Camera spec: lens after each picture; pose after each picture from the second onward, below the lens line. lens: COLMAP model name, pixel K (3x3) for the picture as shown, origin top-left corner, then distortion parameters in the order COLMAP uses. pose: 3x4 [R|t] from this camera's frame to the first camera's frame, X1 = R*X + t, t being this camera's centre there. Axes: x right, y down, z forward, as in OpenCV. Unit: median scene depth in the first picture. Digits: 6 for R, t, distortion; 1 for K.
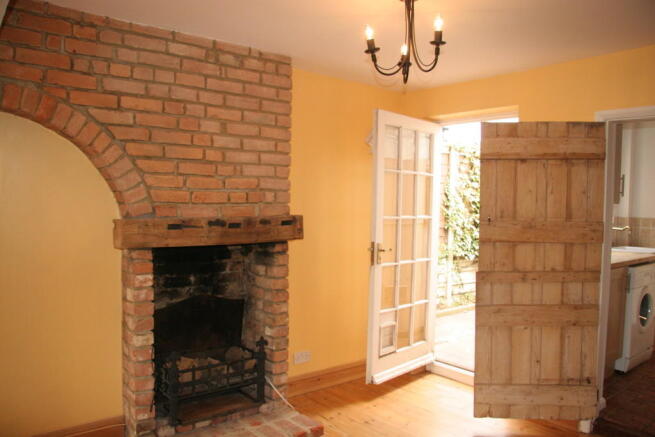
lens RADIAL K [[511.3, 0, 328.5], [0, 511.3, 225.2], [0, 0, 1]] dist [-0.175434, 0.155664]
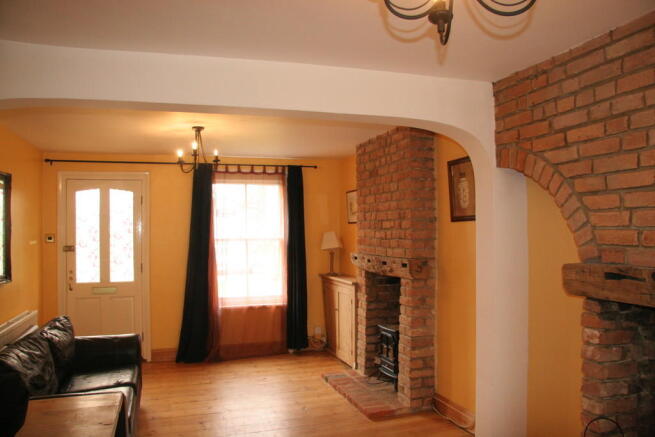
lens RADIAL K [[511.3, 0, 328.5], [0, 511.3, 225.2], [0, 0, 1]] dist [-0.175434, 0.155664]
pose [[-0.351367, -0.027853, -0.935823, 0.535427], [-0.039648, 0.999103, -0.014850, -0.044520], [0.935398, 0.031885, -0.352156, 0.796486]]
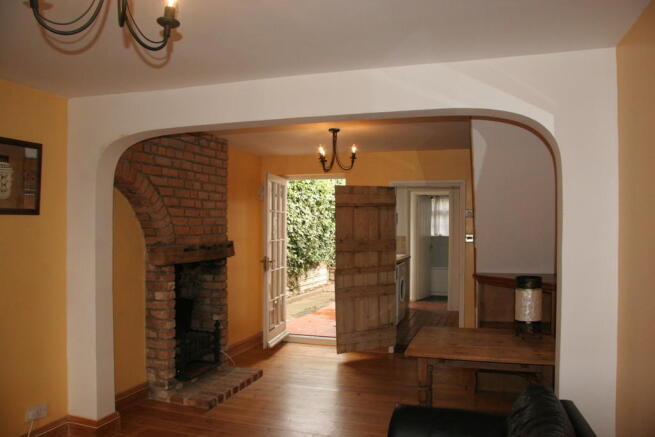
lens RADIAL K [[511.3, 0, 328.5], [0, 511.3, 225.2], [0, 0, 1]] dist [-0.175434, 0.155664]
pose [[0.842905, -0.014664, 0.537863, -0.727302], [0.037171, 0.998827, -0.031022, -0.009213], [-0.536777, 0.046141, 0.842461, -0.533210]]
